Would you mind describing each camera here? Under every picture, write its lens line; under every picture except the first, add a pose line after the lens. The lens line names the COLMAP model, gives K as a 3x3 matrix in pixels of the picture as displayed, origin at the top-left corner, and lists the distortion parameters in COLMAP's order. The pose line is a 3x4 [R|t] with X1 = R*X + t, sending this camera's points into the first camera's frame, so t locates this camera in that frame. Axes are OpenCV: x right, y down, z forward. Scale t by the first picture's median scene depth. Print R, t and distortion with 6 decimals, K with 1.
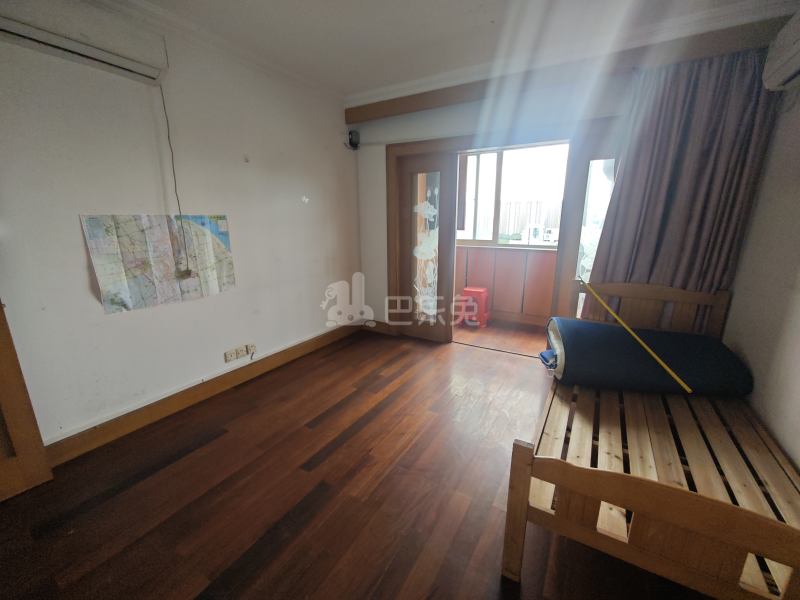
lens RADIAL K [[335.6, 0, 400.0], [0, 335.6, 300.0], [0, 0, 1]] dist [-0.008028, 0.000042]
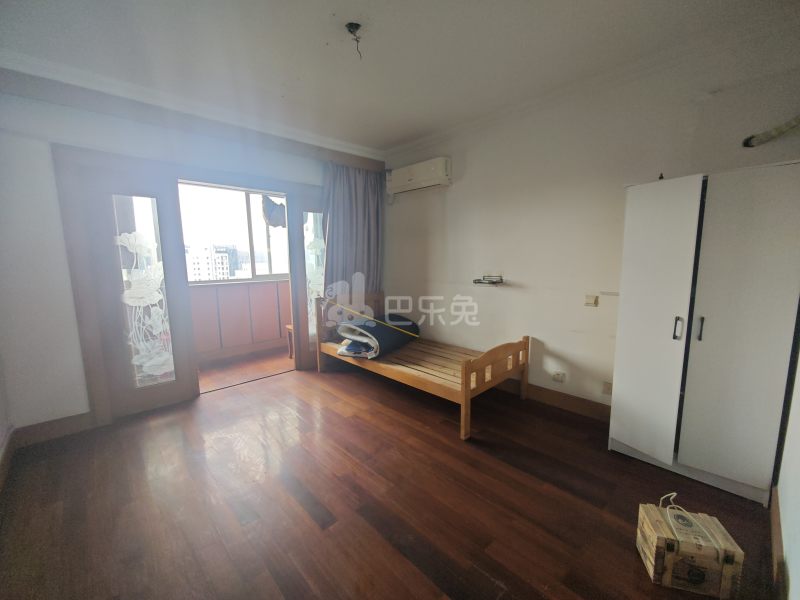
lens RADIAL K [[334.6, 0, 401.8], [0, 334.6, 302.0], [0, 0, 1]] dist [-0.003238, 0.000249]
pose [[0.261517, -0.130662, 0.956314, -0.517109], [0.231762, 0.970308, 0.069196, -0.045805], [-0.936961, 0.203542, 0.284035, 0.229888]]
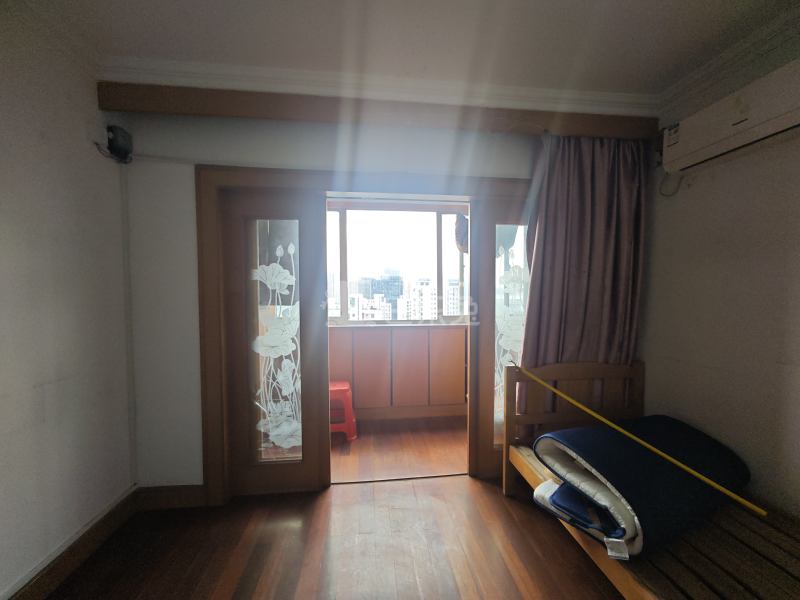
lens RADIAL K [[334.6, 0, 401.8], [0, 334.6, 302.0], [0, 0, 1]] dist [-0.003238, 0.000249]
pose [[0.791071, -0.022490, 0.611311, -0.113786], [0.142848, 0.978487, -0.148855, -0.097450], [-0.594812, 0.205079, 0.777265, 0.388663]]
